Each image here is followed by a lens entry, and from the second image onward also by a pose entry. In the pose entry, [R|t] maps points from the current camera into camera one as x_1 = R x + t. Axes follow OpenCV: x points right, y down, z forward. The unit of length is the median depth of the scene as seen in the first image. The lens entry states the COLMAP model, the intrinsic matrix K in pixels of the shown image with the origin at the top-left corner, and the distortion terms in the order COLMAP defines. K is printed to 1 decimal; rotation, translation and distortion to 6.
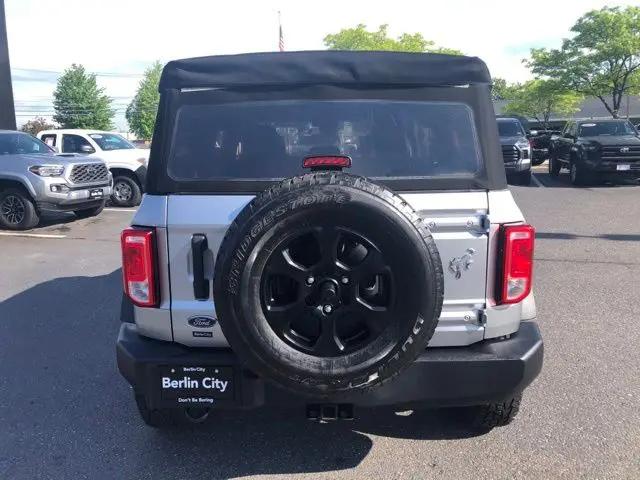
lens RADIAL K [[526.3, 0, 321.5], [0, 526.3, 239.7], [0, 0, 1]] dist [0.046948, -0.034395]
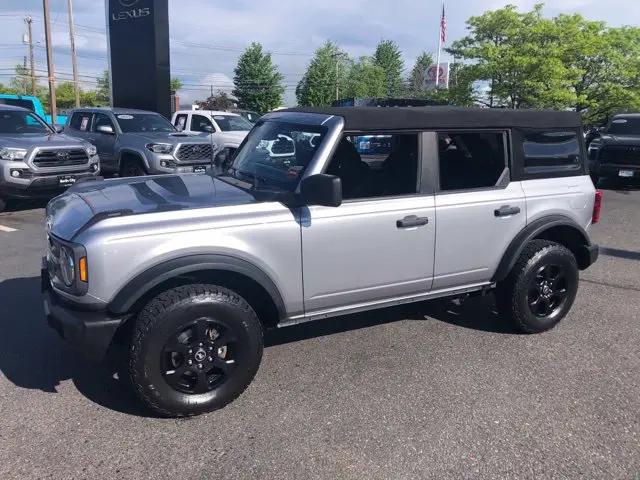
lens RADIAL K [[526.3, 0, 323.5], [0, 526.3, 242.7], [0, 0, 1]] dist [0.046948, -0.034395]
pose [[0.952816, 0.112852, -0.281791, 0.169060], [-0.100373, 0.993236, 0.058382, -0.025421], [0.286473, -0.027344, 0.957698, -0.016341]]
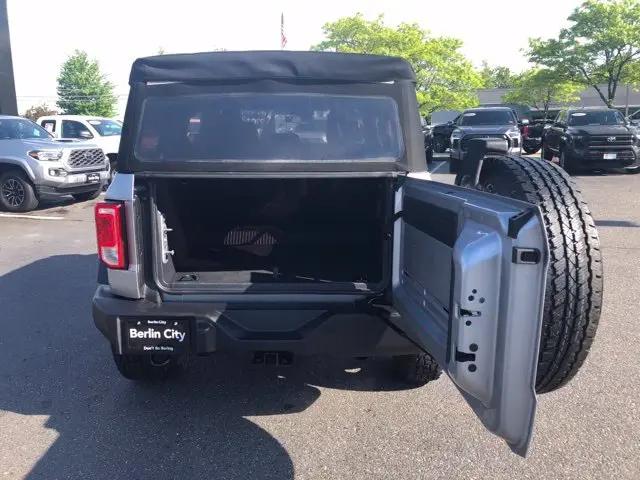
lens RADIAL K [[526.3, 0, 321.4], [0, 526.3, 236.8], [0, 0, 1]] dist [0.046948, -0.034395]
pose [[0.999951, 0.007981, -0.005842, 0.029666], [-0.007878, 0.999817, 0.017446, 0.007177], [0.005980, -0.017399, 0.999831, -0.039240]]
